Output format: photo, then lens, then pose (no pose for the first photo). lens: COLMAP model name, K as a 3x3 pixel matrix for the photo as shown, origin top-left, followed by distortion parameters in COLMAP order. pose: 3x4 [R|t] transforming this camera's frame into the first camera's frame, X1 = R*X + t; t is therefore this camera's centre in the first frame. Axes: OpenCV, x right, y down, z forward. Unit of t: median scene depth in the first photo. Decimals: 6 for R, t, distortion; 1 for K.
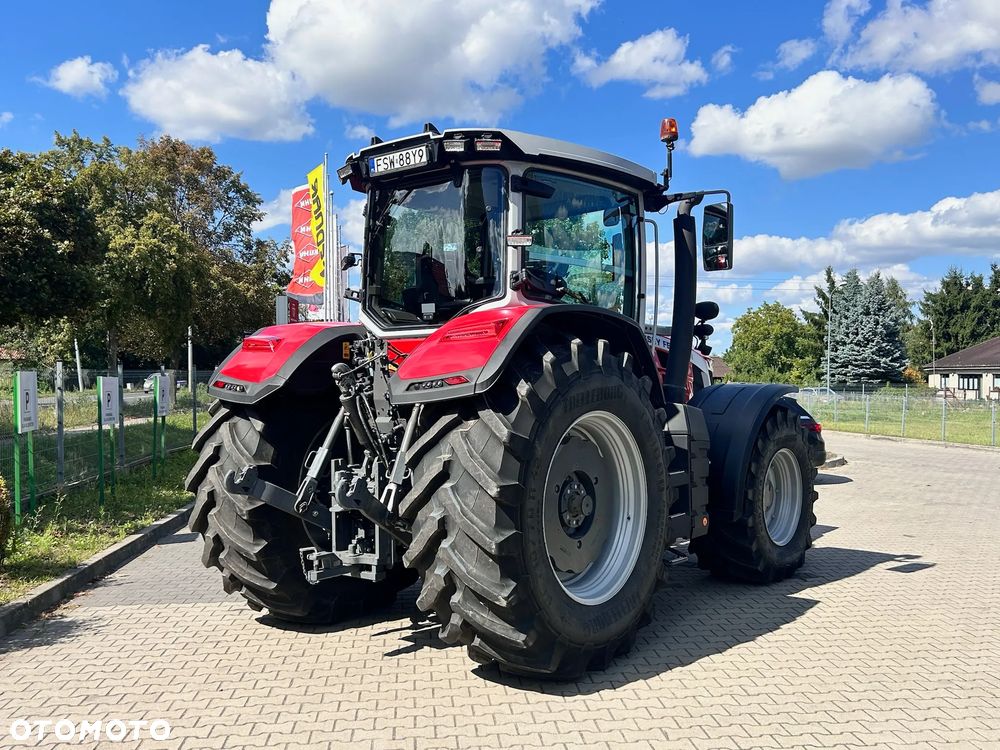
lens RADIAL K [[934.3, 0, 497.6], [0, 934.3, 377.5], [0, 0, 1]] dist [0.072547, 0.005133]
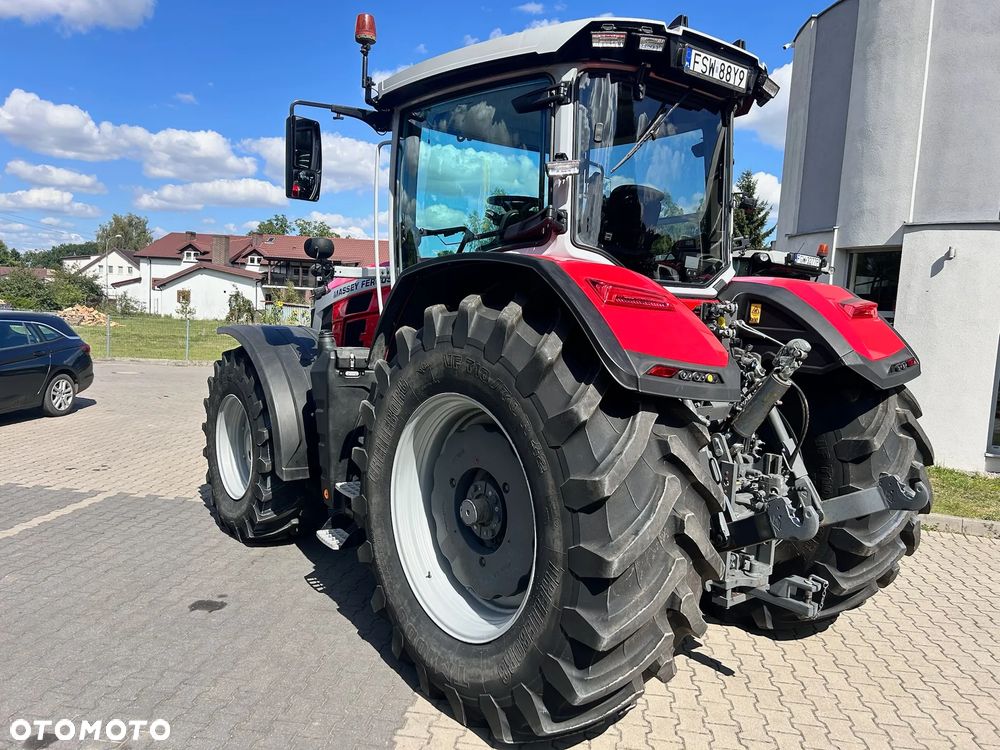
lens RADIAL K [[748.6, 0, 514.8], [0, 748.6, 375.6], [0, 0, 1]] dist [0.051110, -0.050160]
pose [[0.210682, -0.077278, 0.974495, -0.678613], [-0.053305, 0.994479, 0.090387, -0.023694], [-0.976100, -0.070989, 0.205400, 0.896337]]
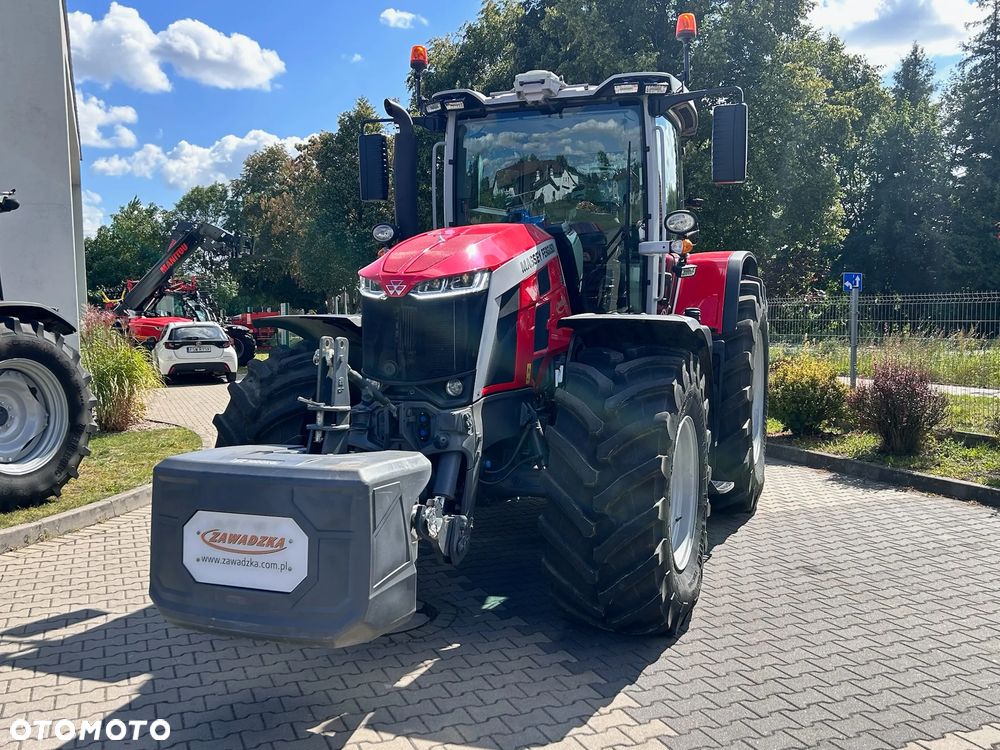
lens RADIAL K [[908.8, 0, 485.7], [0, 908.8, 370.2], [0, 0, 1]] dist [0.106333, -0.151723]
pose [[-0.961484, 0.030179, -0.273198, 0.400018], [0.013283, 0.997894, 0.063488, 0.008209], [0.274539, 0.057414, -0.959860, 1.994649]]
